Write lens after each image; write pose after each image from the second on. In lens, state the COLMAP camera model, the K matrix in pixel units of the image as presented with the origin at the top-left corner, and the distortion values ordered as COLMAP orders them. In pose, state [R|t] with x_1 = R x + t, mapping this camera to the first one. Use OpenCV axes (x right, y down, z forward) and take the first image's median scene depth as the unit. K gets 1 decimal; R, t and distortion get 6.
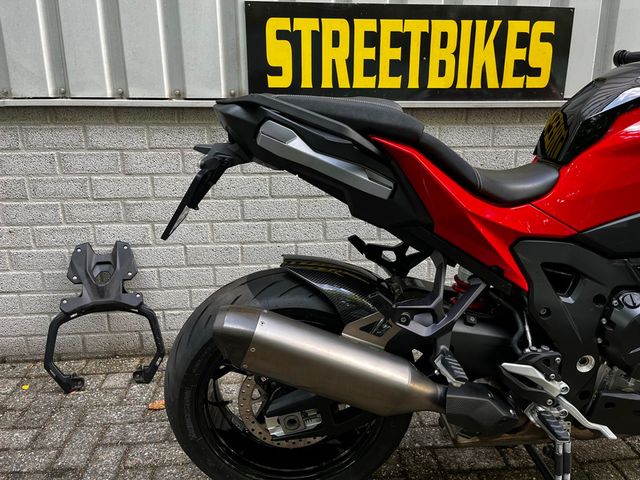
lens RADIAL K [[488.8, 0, 323.5], [0, 488.8, 242.3], [0, 0, 1]] dist [0.059655, -0.088344]
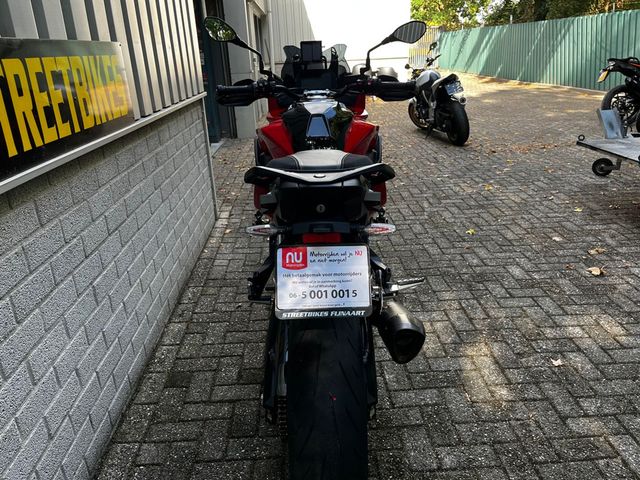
lens RADIAL K [[488.8, 0, 334.7], [0, 488.8, 240.3], [0, 0, 1]] dist [0.059655, -0.088344]
pose [[0.015285, -0.360985, 0.932446, -0.730670], [0.307710, 0.888995, 0.339119, -0.308931], [-0.951357, 0.281739, 0.124667, 0.521157]]
